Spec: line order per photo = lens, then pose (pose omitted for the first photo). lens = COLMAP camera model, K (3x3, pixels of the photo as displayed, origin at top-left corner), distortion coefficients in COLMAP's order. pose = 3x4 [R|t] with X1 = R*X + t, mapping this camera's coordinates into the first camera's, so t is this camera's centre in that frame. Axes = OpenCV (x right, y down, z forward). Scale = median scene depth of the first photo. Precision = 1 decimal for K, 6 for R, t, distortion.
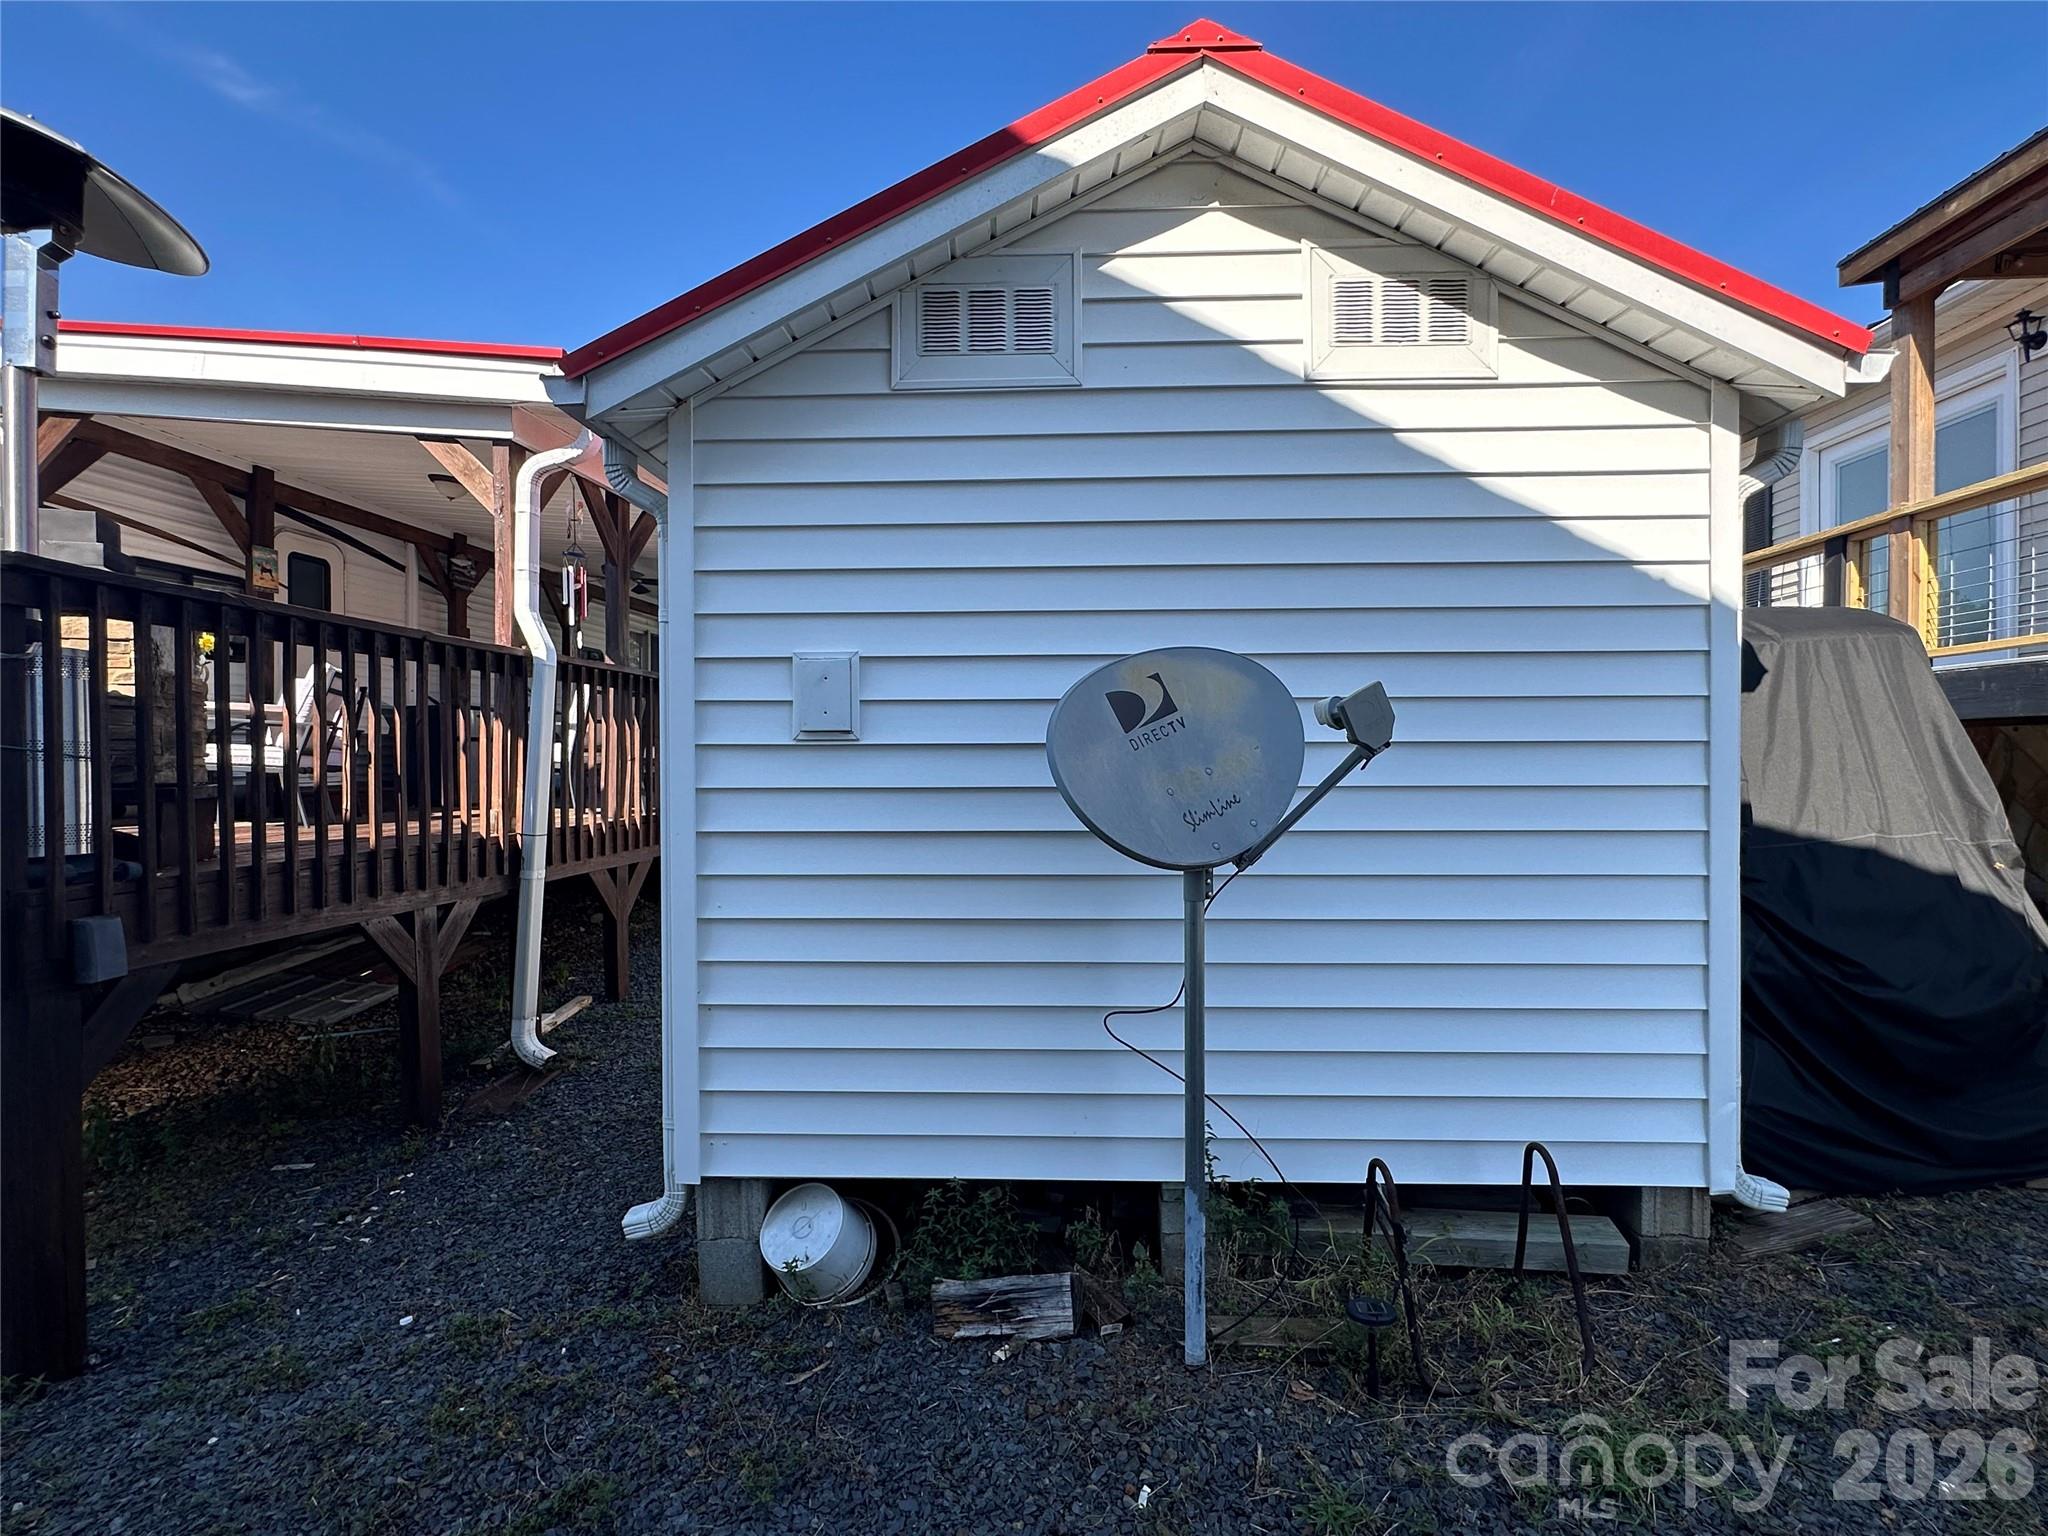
lens RADIAL K [[1004.0, 0, 1024.0], [0, 1004.0, 768.0], [0, 0, 1]] dist [0.001776, 0.000872]
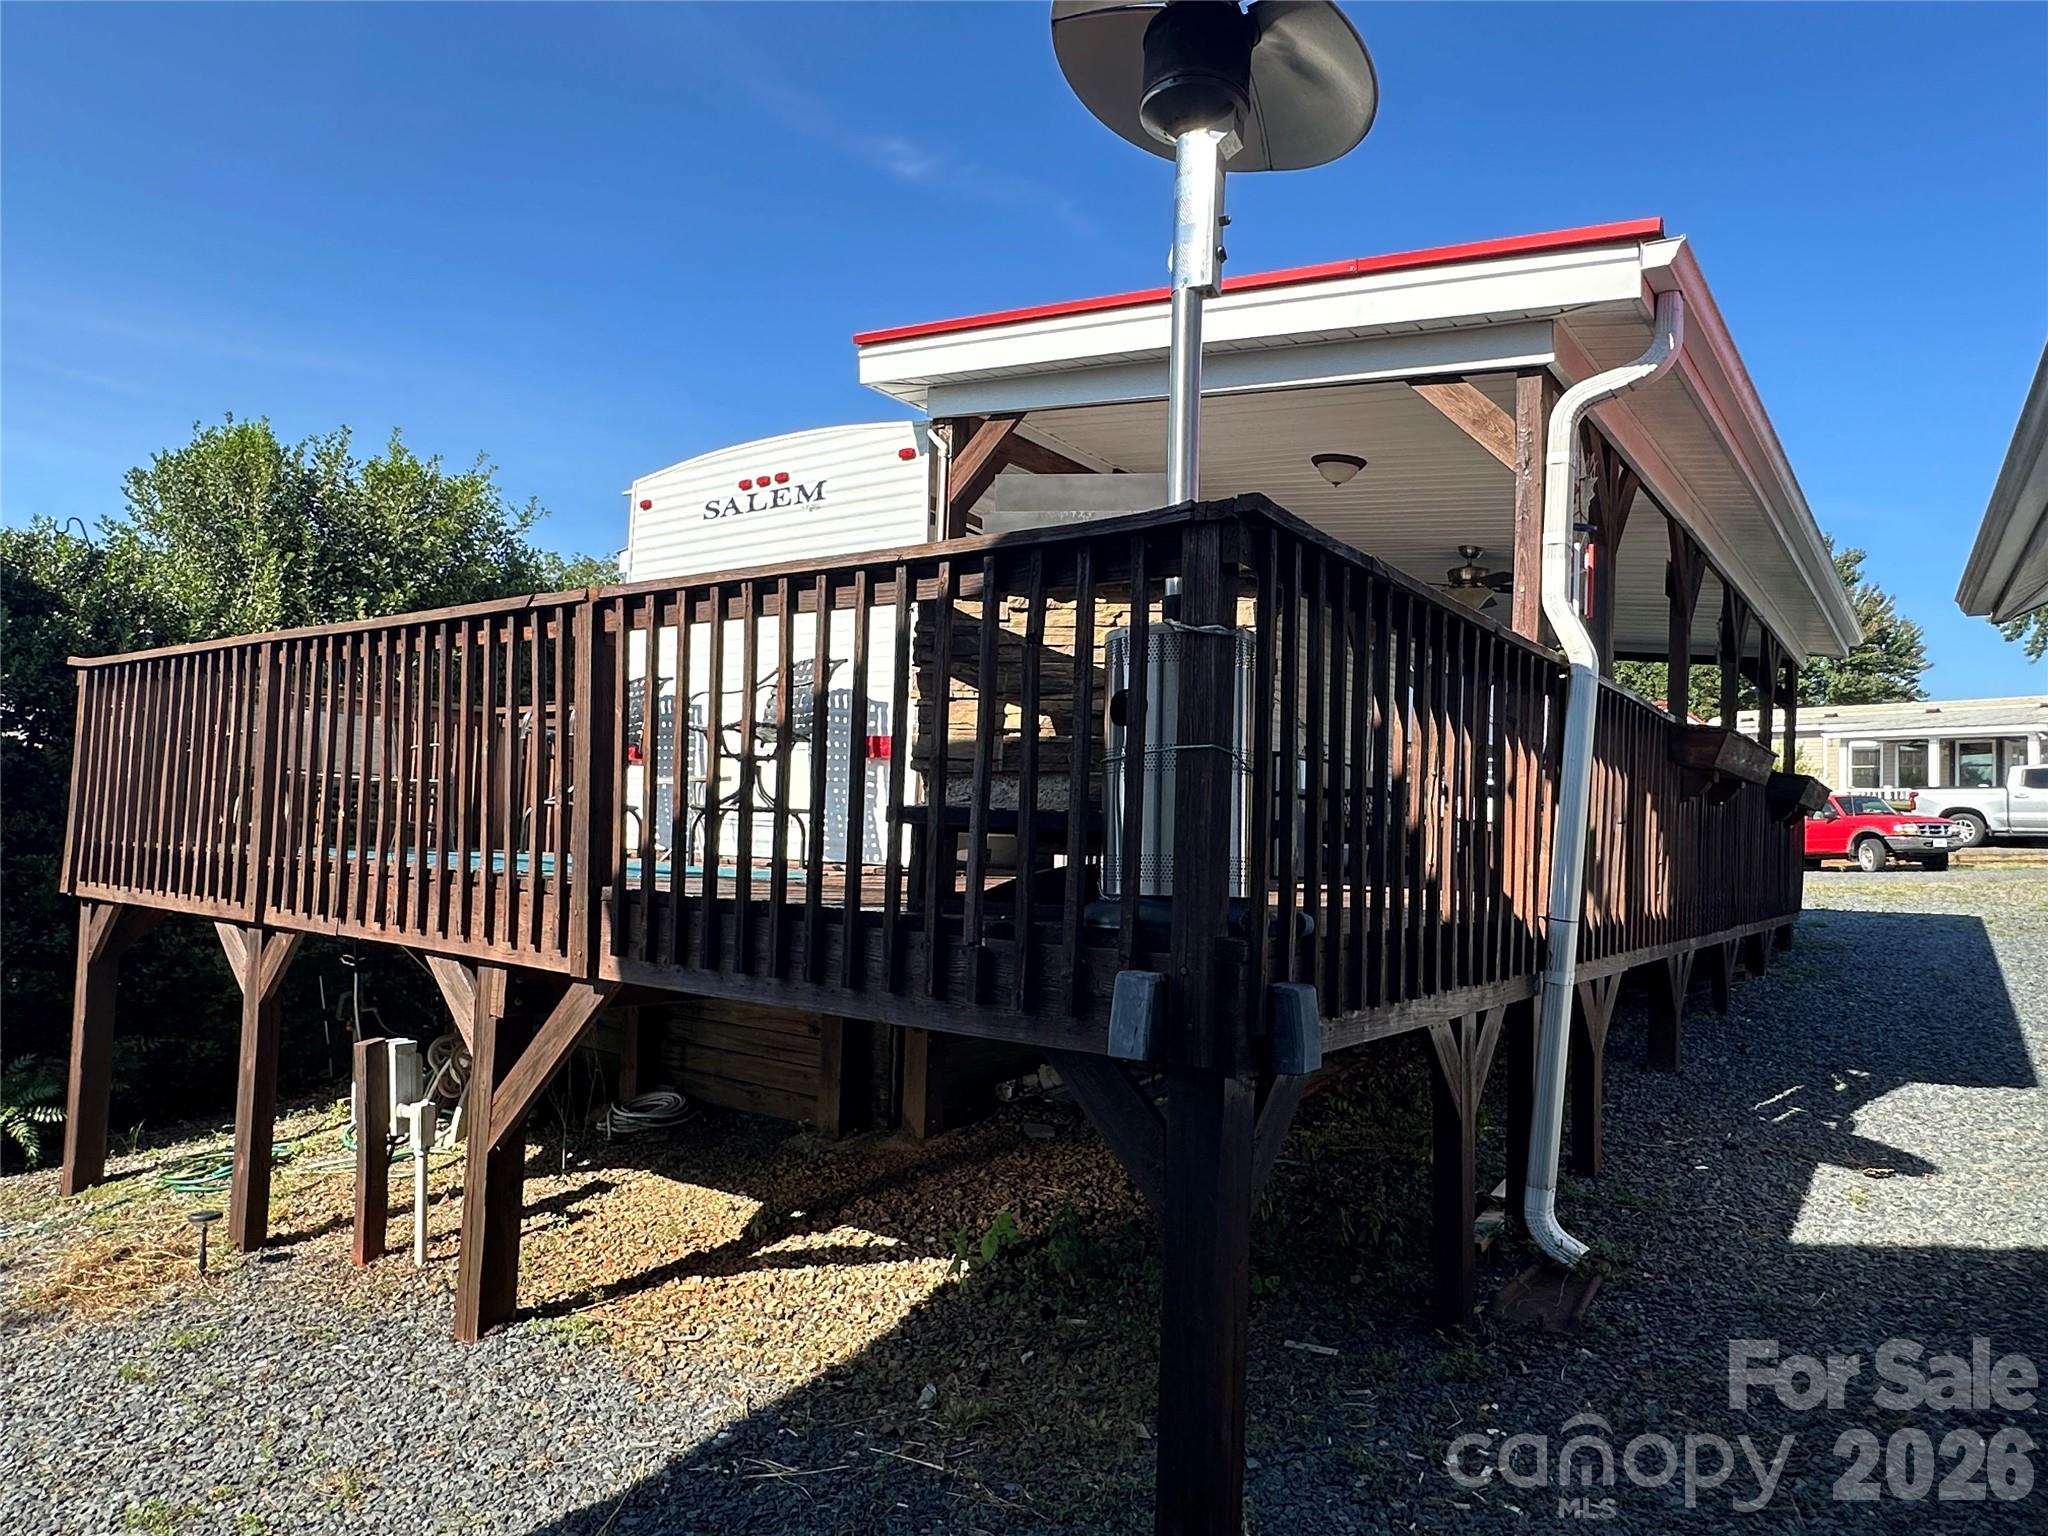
lens RADIAL K [[1279.2, 0, 1027.1], [0, 1279.2, 769.4], [0, 0, 1]] dist [-0.006844, 0.000044]
pose [[0.858613, 0.016096, -0.512372, -0.359720], [-0.052378, 0.997030, -0.056451, 0.031899], [0.509942, 0.075307, 0.856906, 0.051438]]
